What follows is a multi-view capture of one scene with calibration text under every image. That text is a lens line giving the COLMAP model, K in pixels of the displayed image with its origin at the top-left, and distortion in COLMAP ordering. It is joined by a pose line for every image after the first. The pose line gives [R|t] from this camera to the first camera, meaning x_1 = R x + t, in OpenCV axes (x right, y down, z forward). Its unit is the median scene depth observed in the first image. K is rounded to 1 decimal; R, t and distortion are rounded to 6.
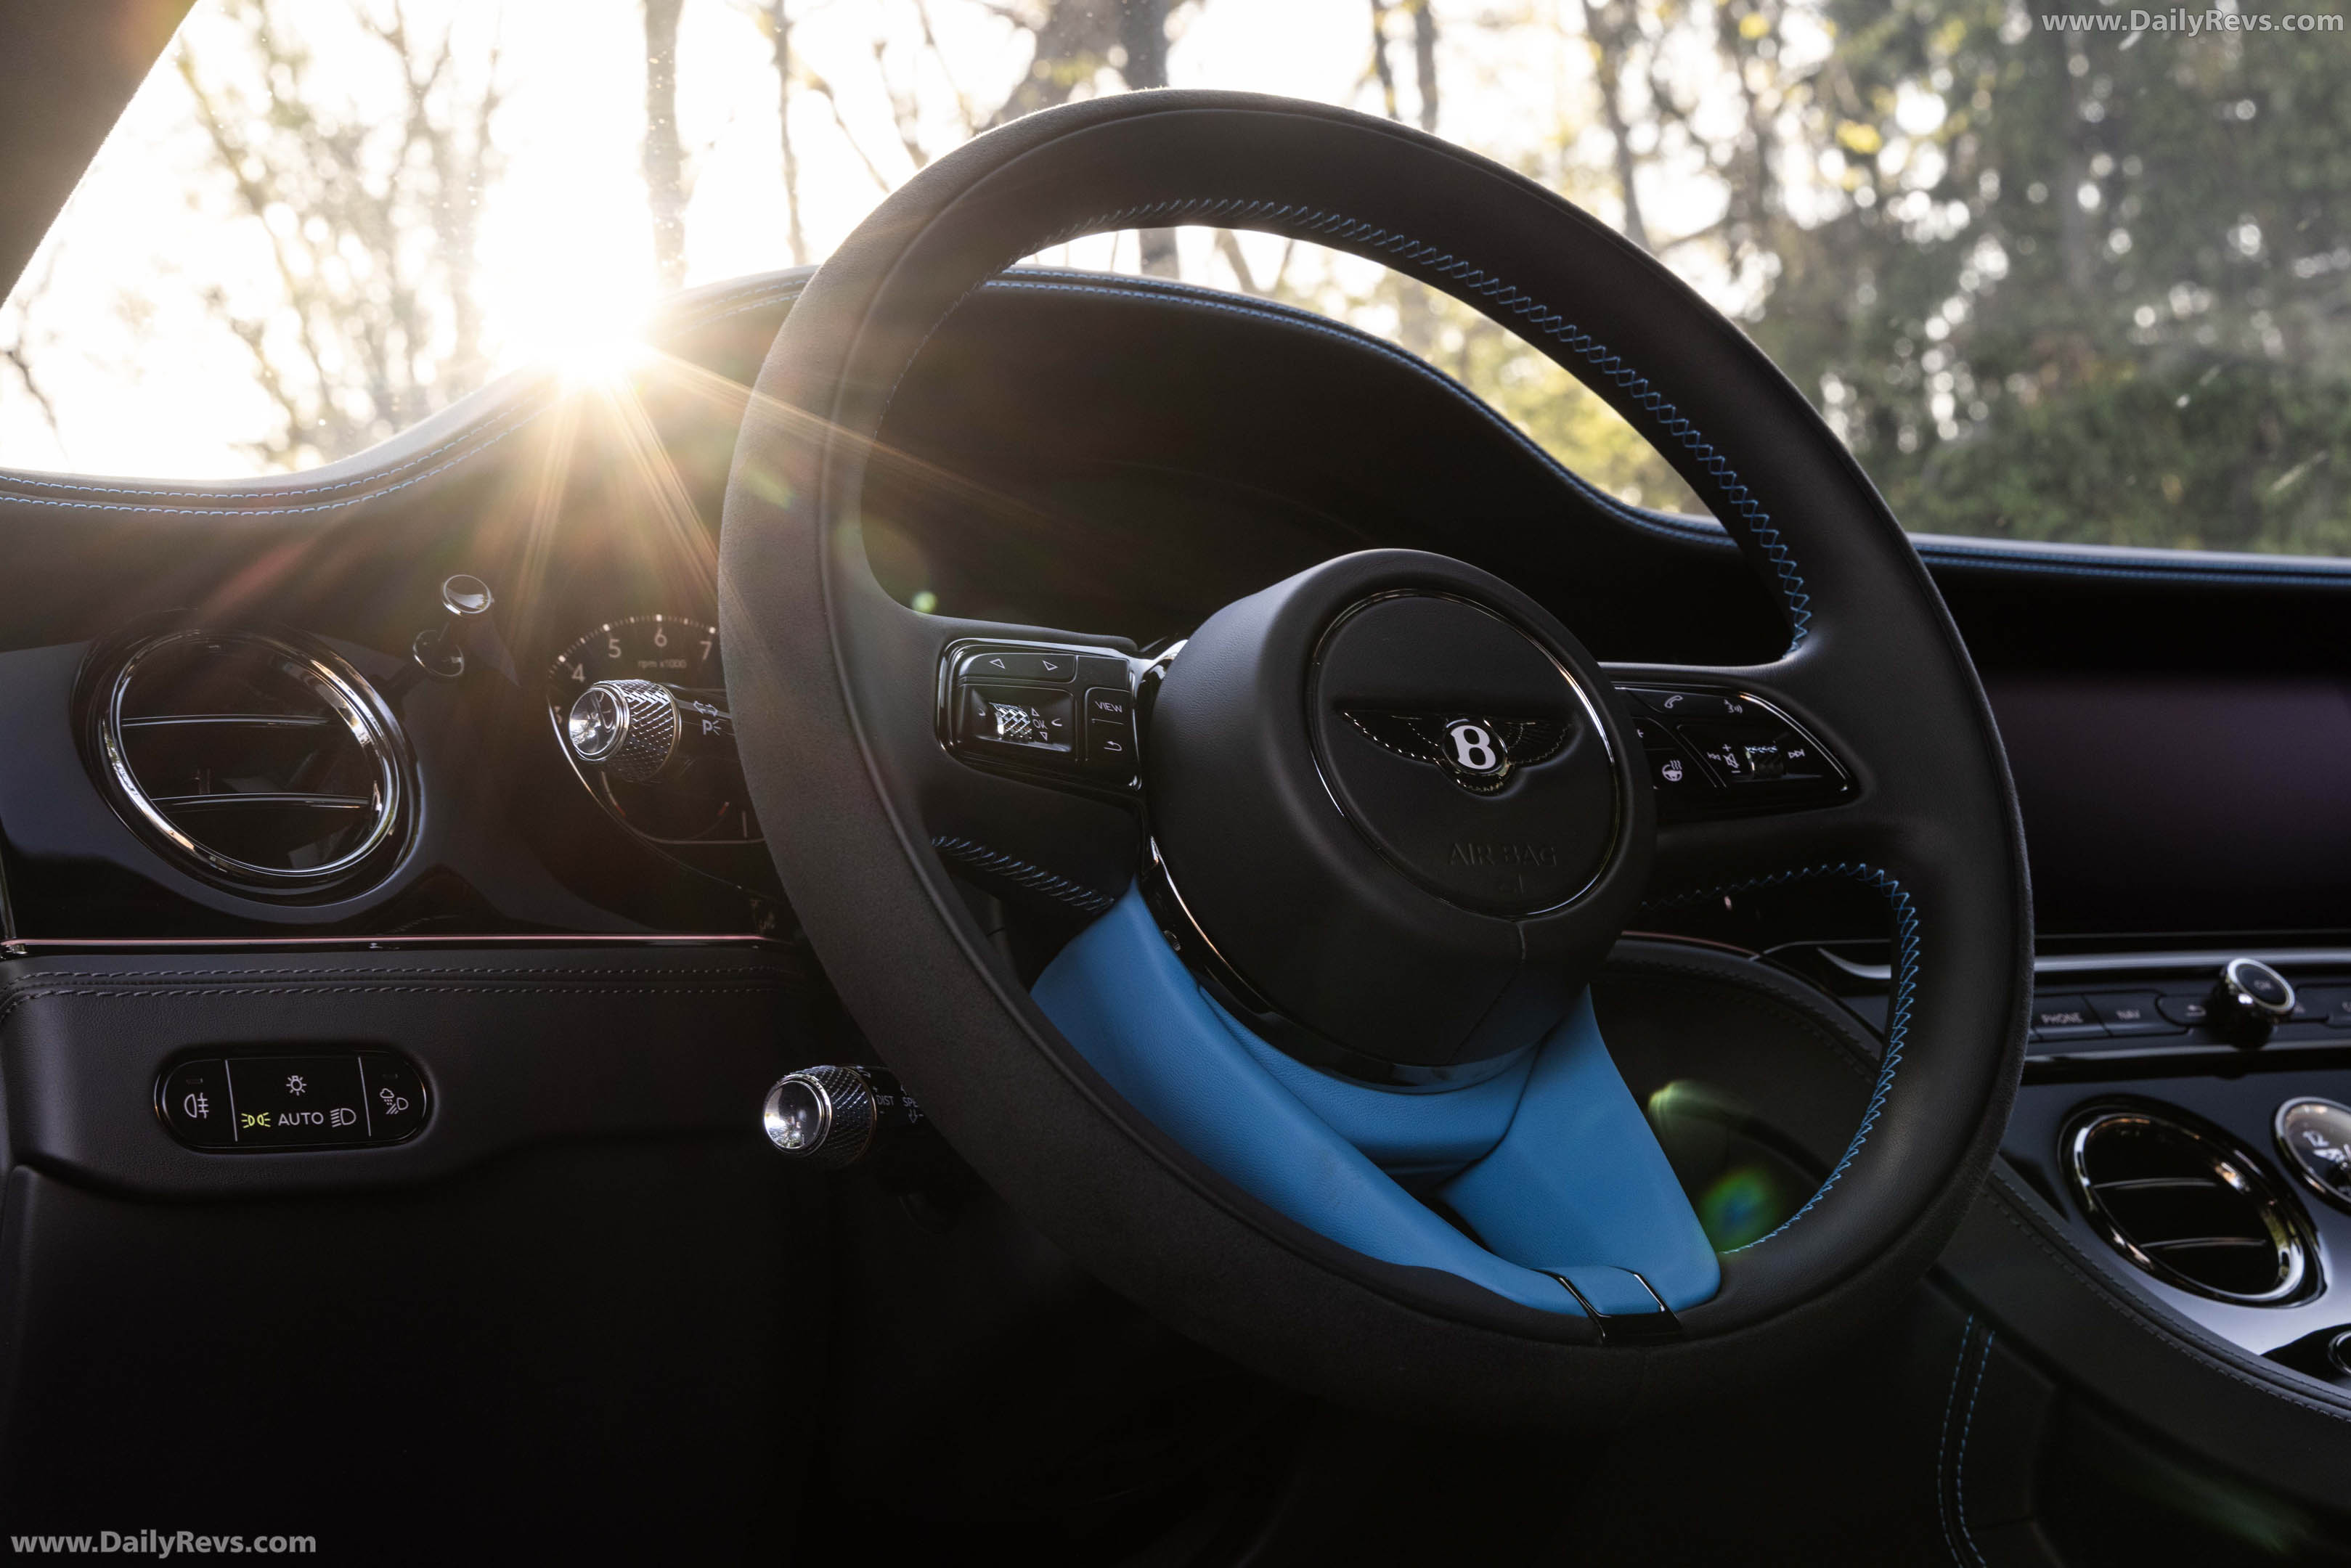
lens RADIAL K [[3861.2, 0, 1175.5], [0, 3861.2, 784.0], [0, 0, 1]] dist [0.037673, -0.086269]
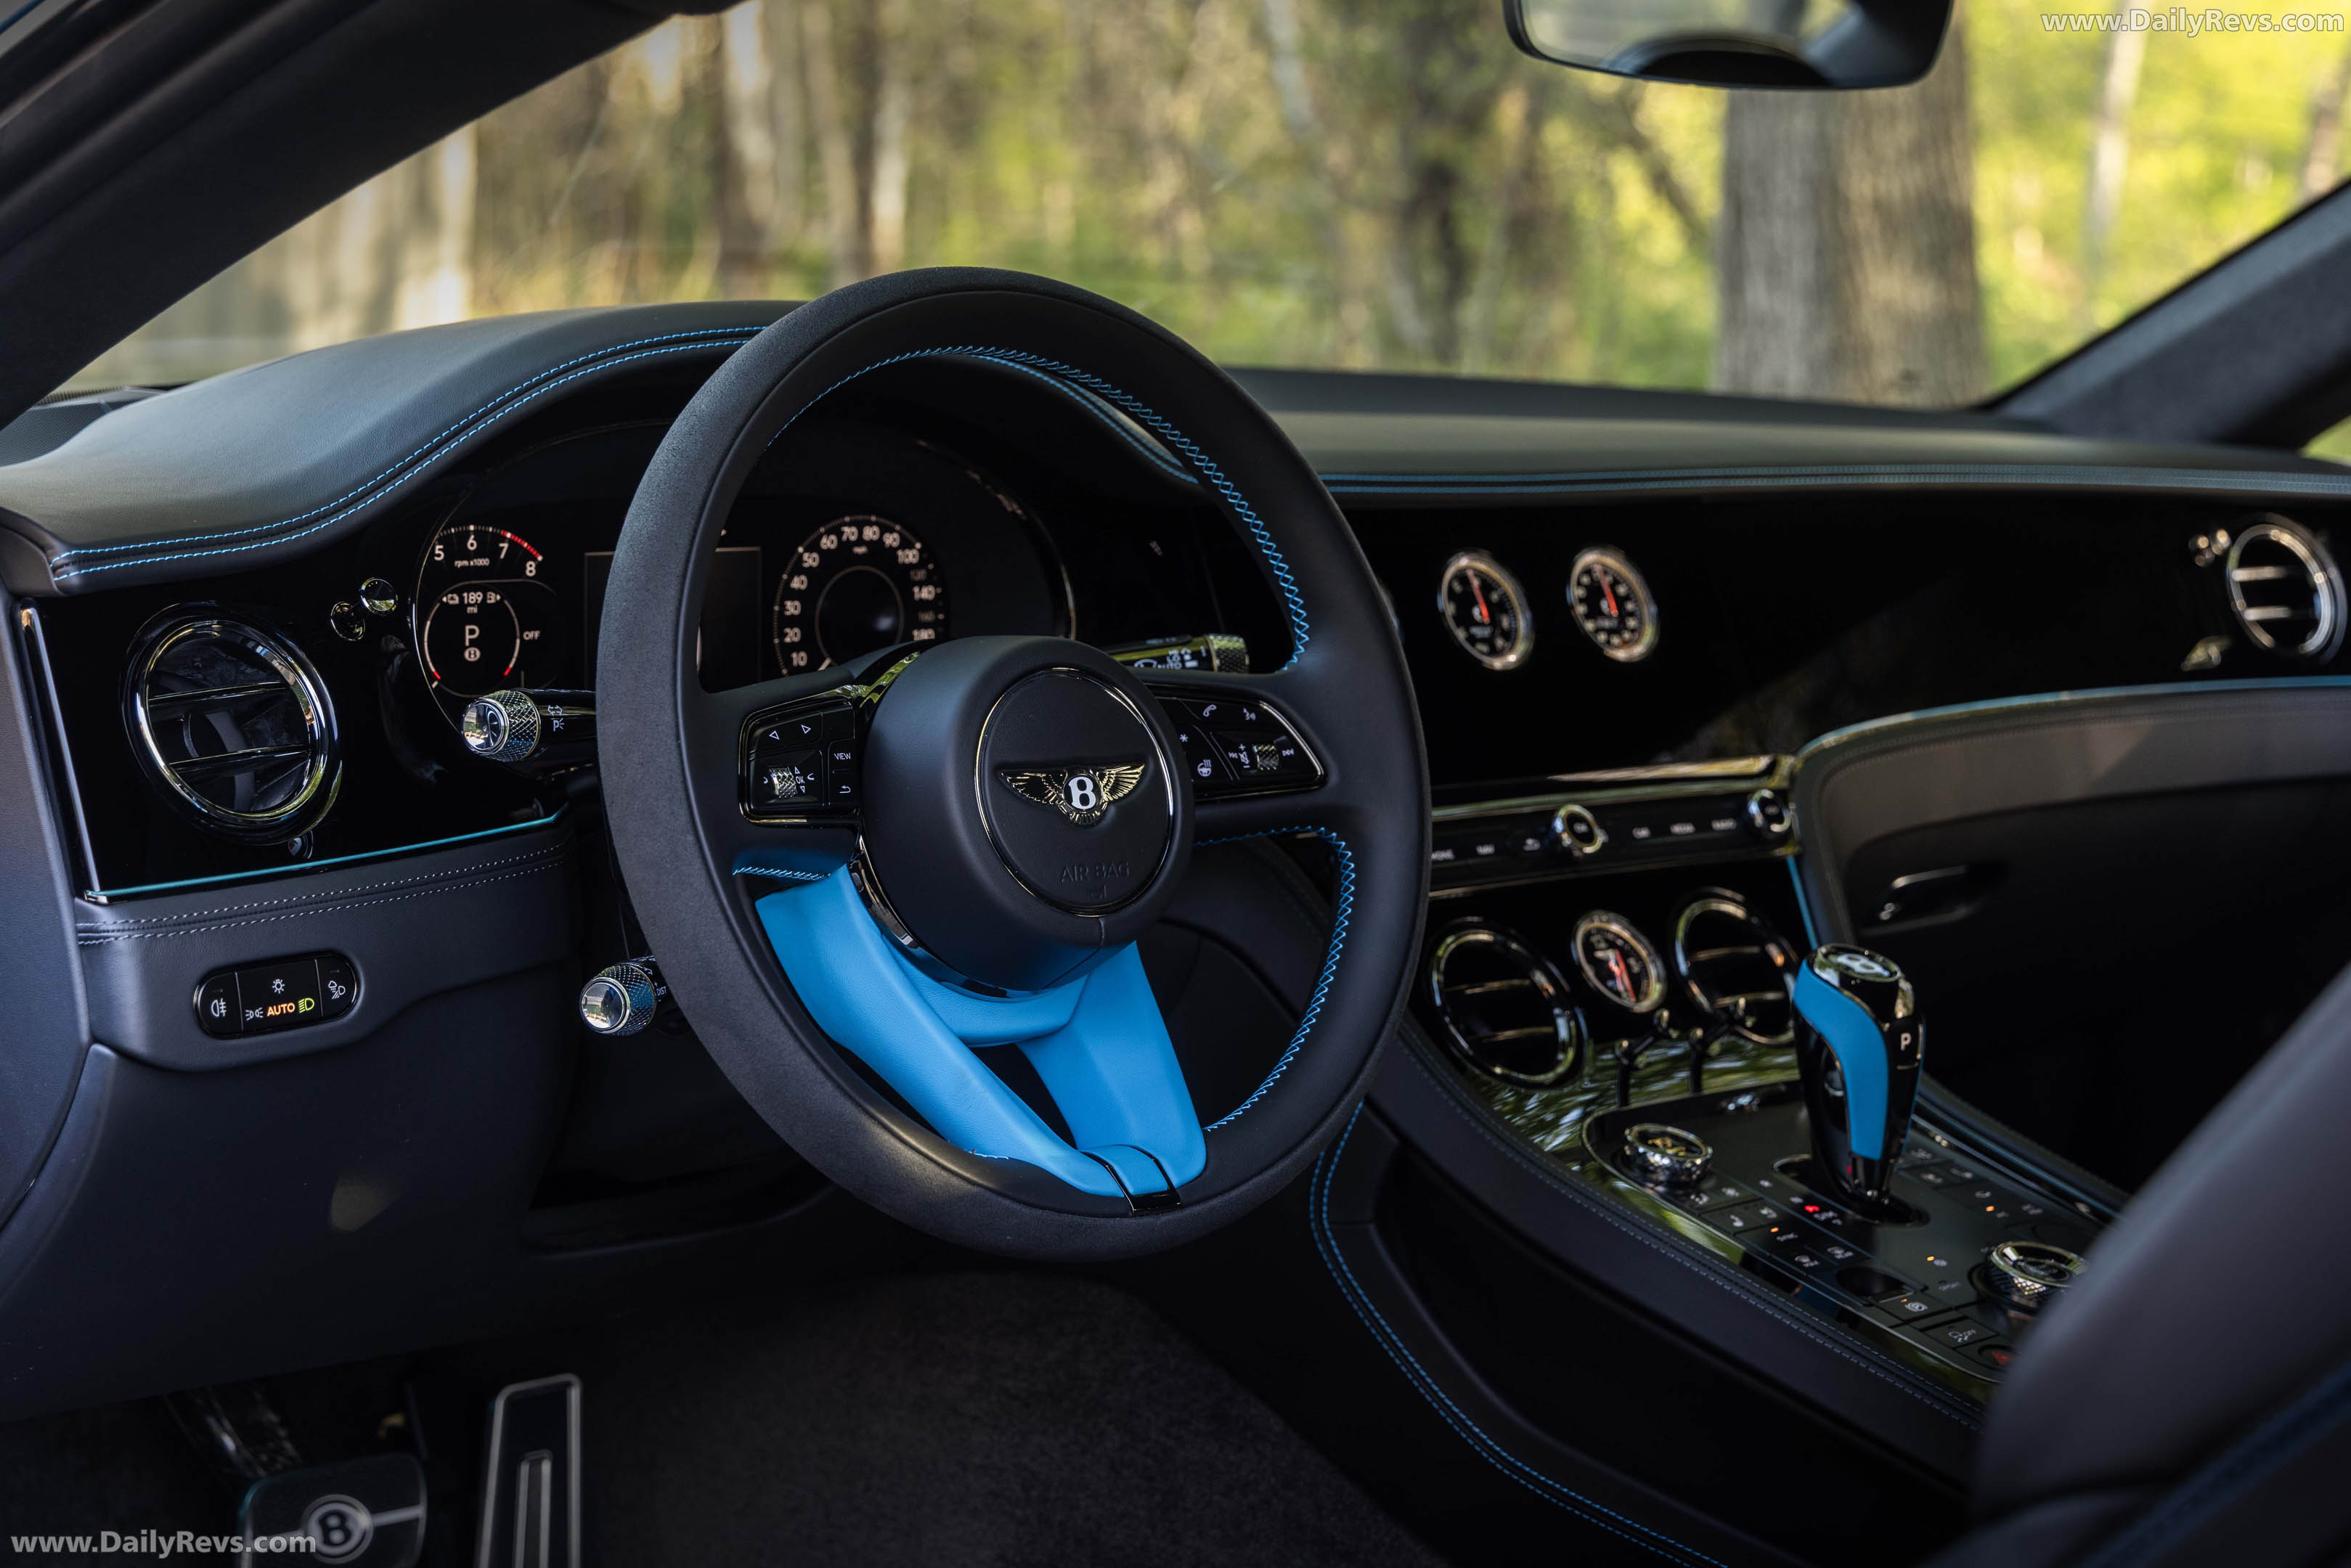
lens RADIAL K [[3927.0, 0, 1175.5], [0, 3927.0, 784.0], [0, 0, 1]] dist [-0.007363, 0.115431]
pose [[0.980131, 0.083481, 0.179930, -0.158277], [-0.124795, 0.964619, 0.232243, -0.365517], [-0.154176, -0.250083, 0.955870, -0.440037]]
